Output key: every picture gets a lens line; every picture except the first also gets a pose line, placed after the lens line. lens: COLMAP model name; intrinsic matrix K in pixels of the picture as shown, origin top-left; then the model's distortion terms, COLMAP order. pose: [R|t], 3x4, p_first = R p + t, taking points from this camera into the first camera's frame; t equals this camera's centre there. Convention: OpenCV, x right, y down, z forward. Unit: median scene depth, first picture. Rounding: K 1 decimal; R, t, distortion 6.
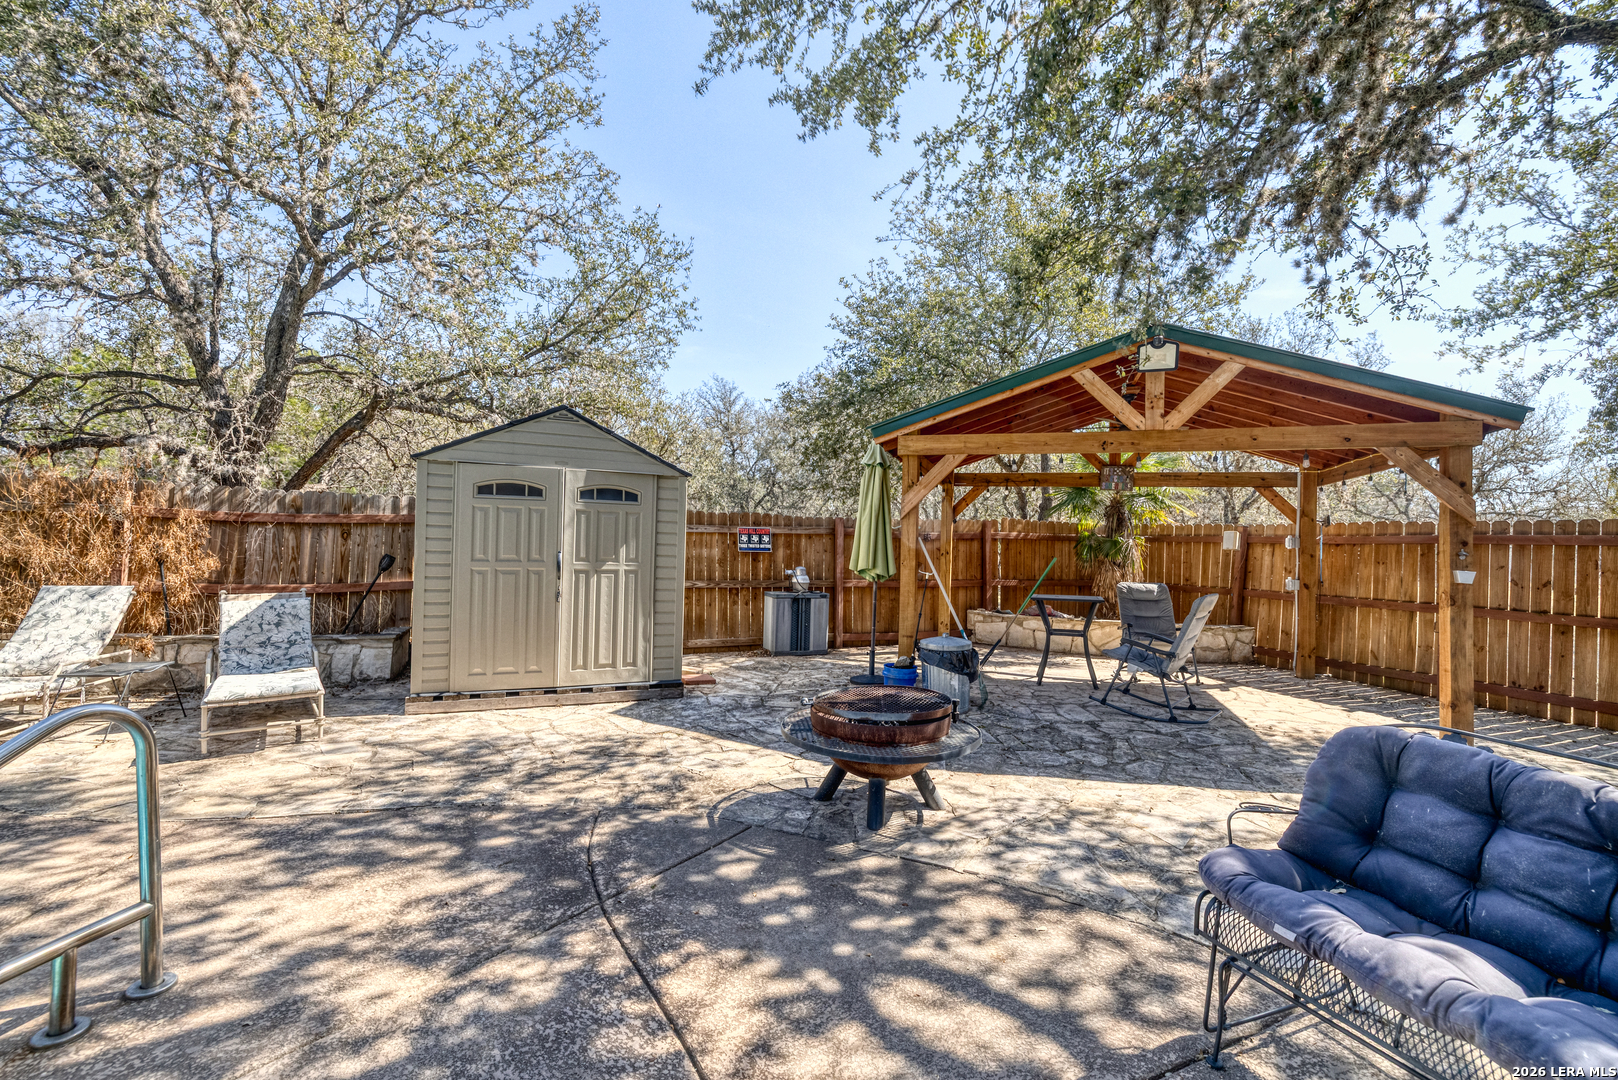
lens RADIAL K [[679.6, 0, 810.6], [0, 679.6, 532.0], [0, 0, 1]] dist [-0.000444, -0.000492]
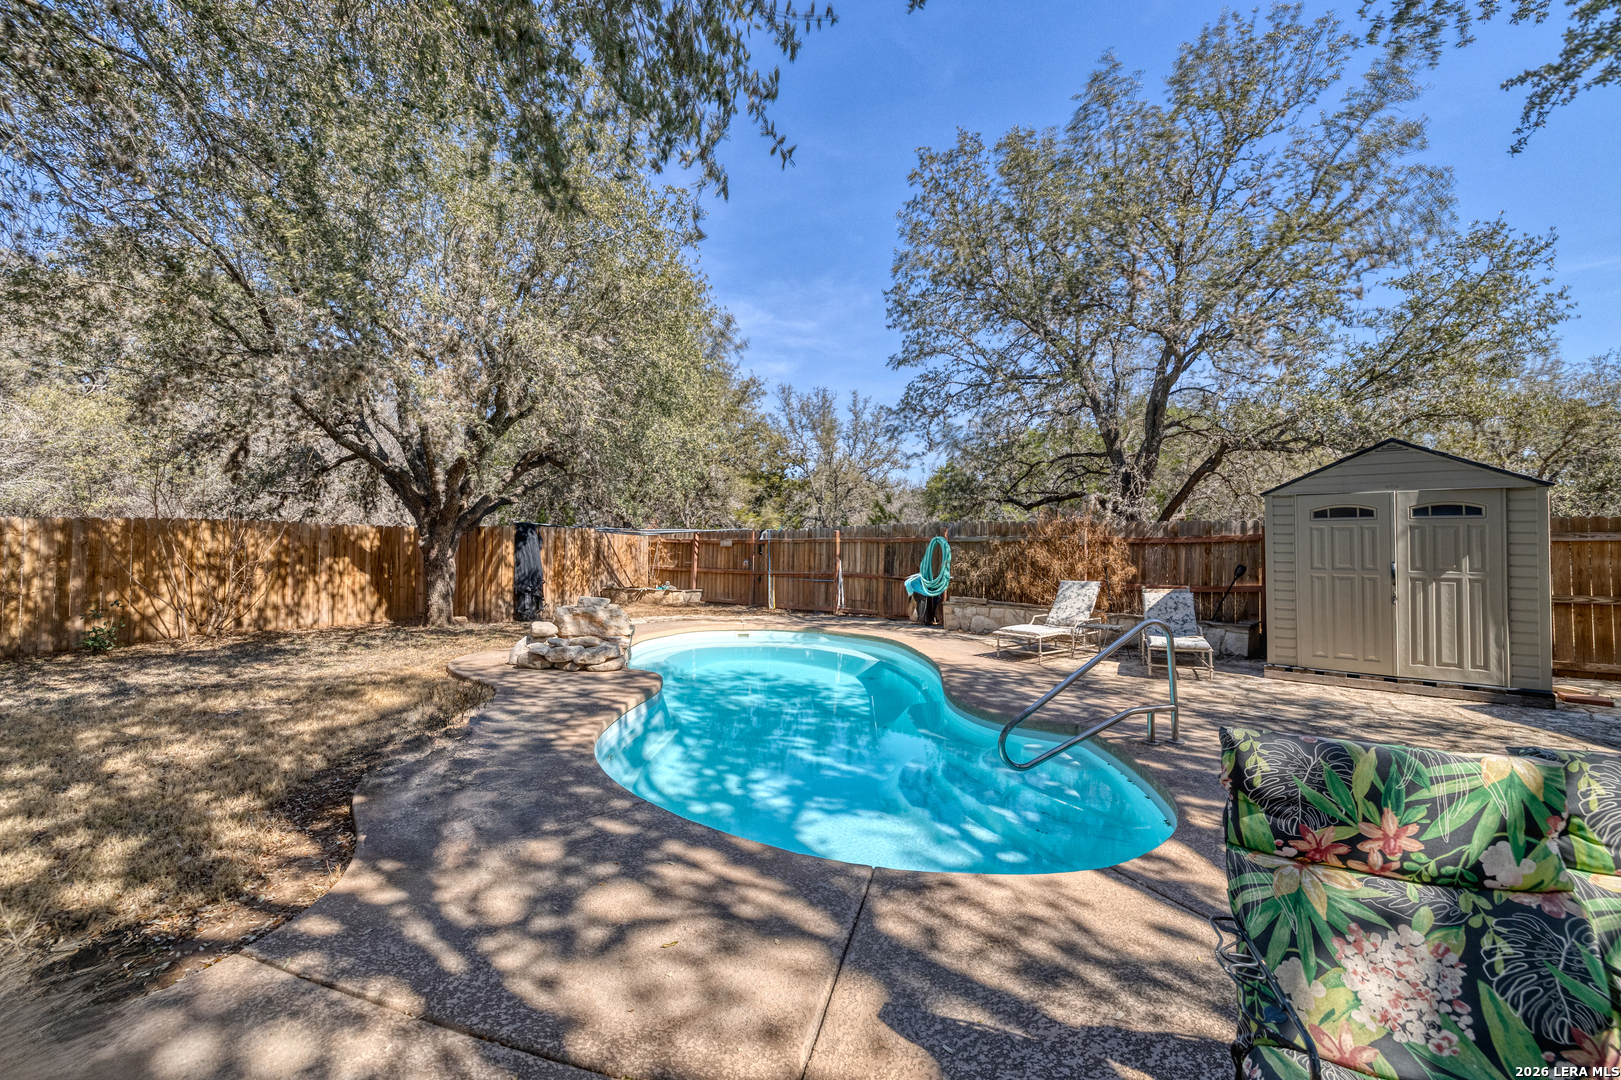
lens RADIAL K [[680.9, 0, 812.1], [0, 680.9, 531.9], [0, 0, 1]] dist [-0.000444, -0.000492]
pose [[0.464606, -0.042572, -0.884494, 0.202123], [0.023345, 0.999085, -0.035824, -0.003947], [0.885210, -0.004004, 0.465175, -0.428985]]
